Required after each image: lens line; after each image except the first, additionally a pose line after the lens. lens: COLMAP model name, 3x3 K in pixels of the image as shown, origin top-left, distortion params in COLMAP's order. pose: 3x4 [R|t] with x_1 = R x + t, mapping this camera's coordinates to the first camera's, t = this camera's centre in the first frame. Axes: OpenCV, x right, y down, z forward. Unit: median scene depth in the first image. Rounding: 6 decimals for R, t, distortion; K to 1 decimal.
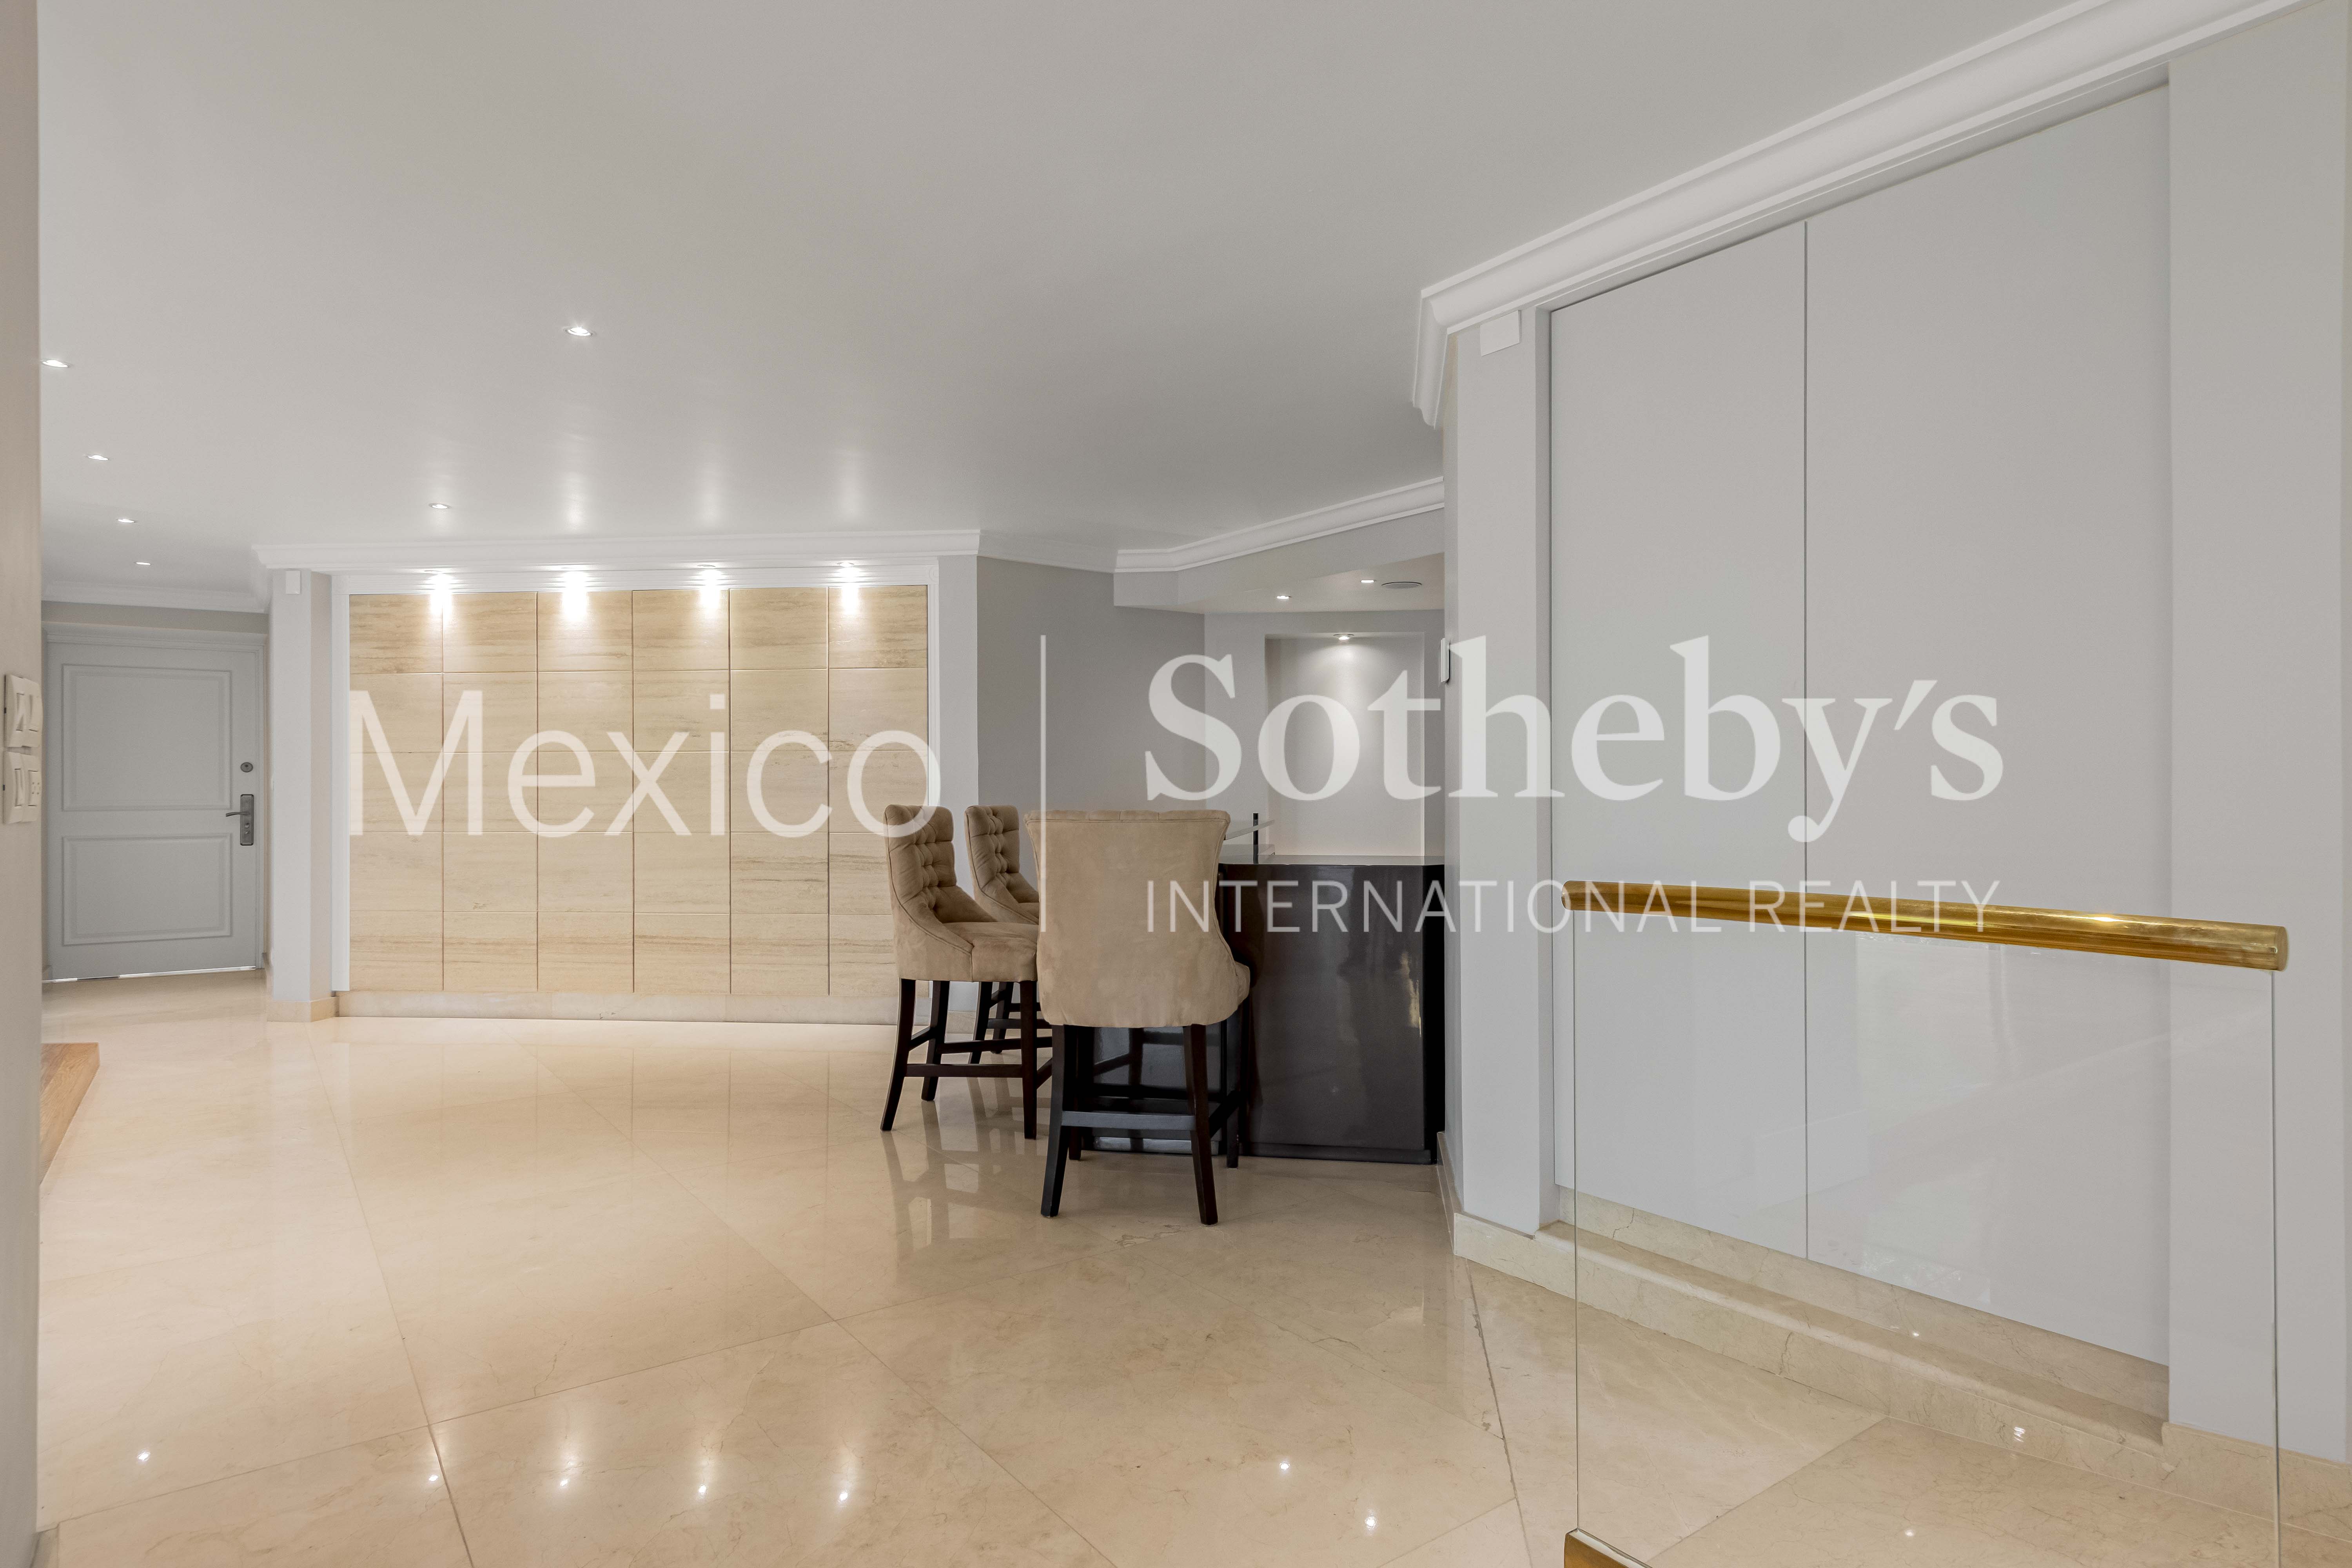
lens RADIAL K [[1242.3, 0, 1157.5], [0, 1242.3, 787.6], [0, 0, 1]] dist [0.002188, -0.000100]
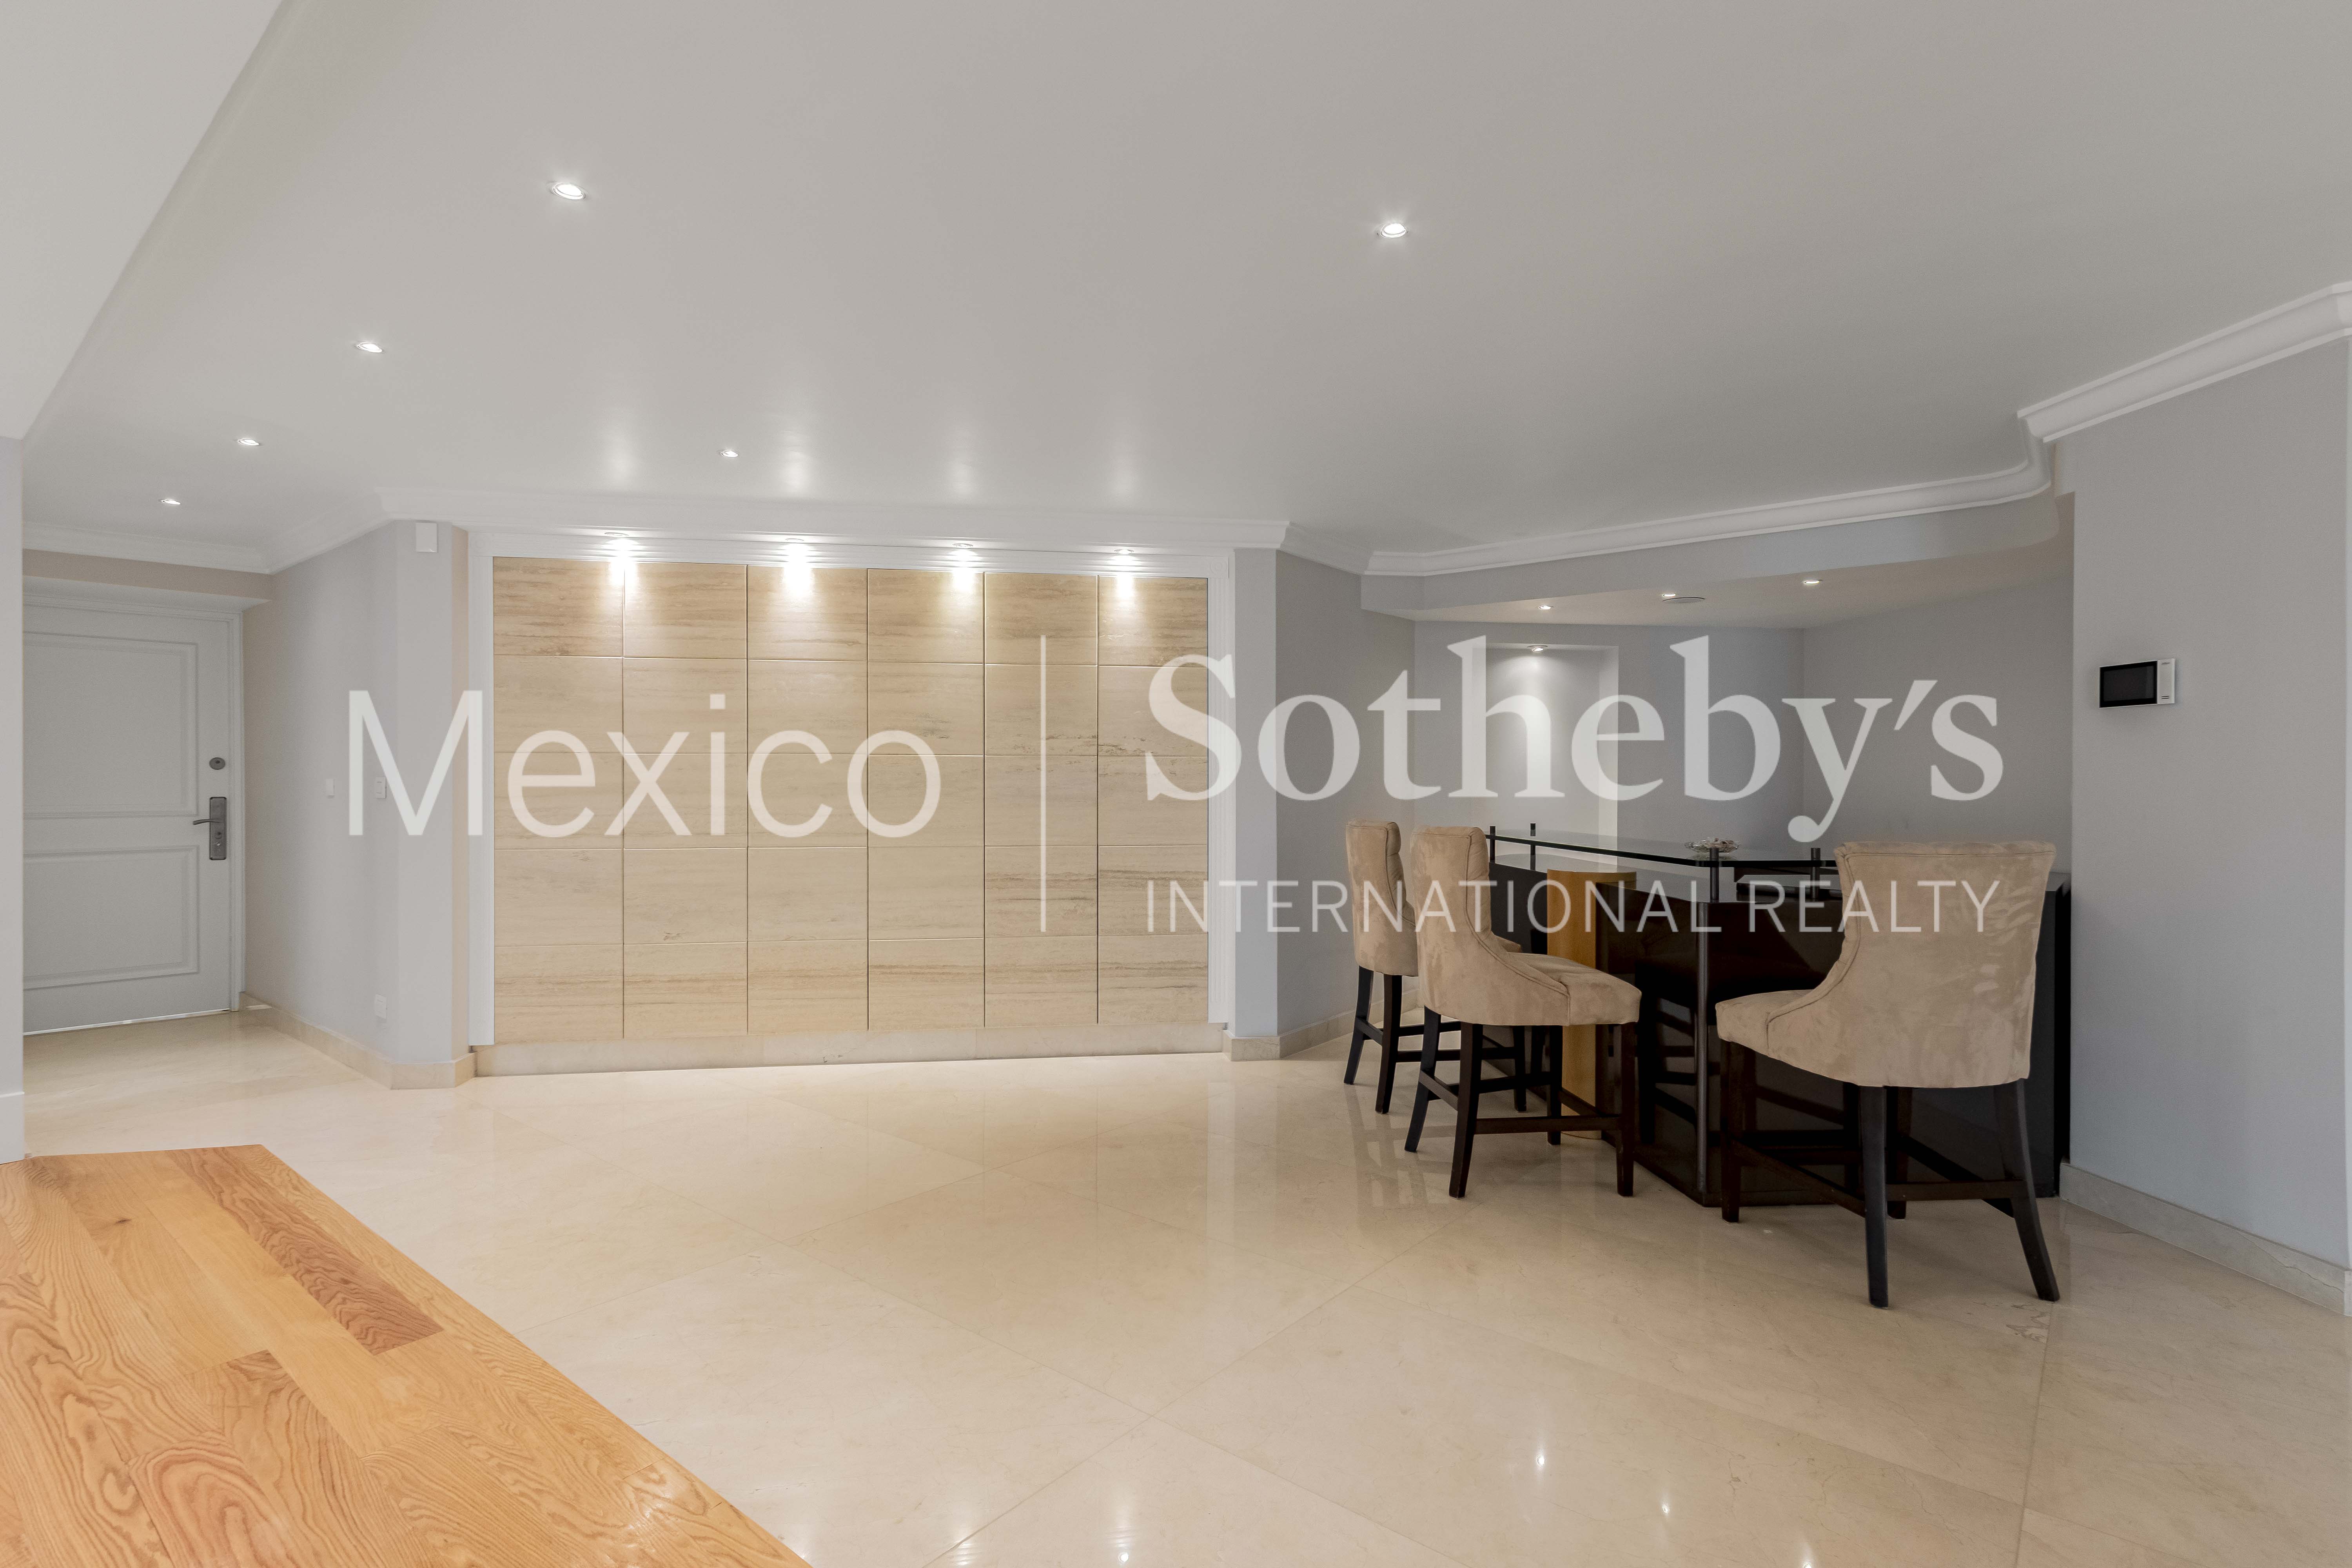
lens RADIAL K [[1133.9, 0, 1176.0], [0, 1133.9, 784.0], [0, 0, 1]] dist [0.004373, 0.000536]
pose [[0.972292, 0.004344, 0.233729, -0.395274], [-0.005401, 0.999978, 0.003883, -0.012337], [-0.233707, -0.005038, 0.972294, 0.176528]]
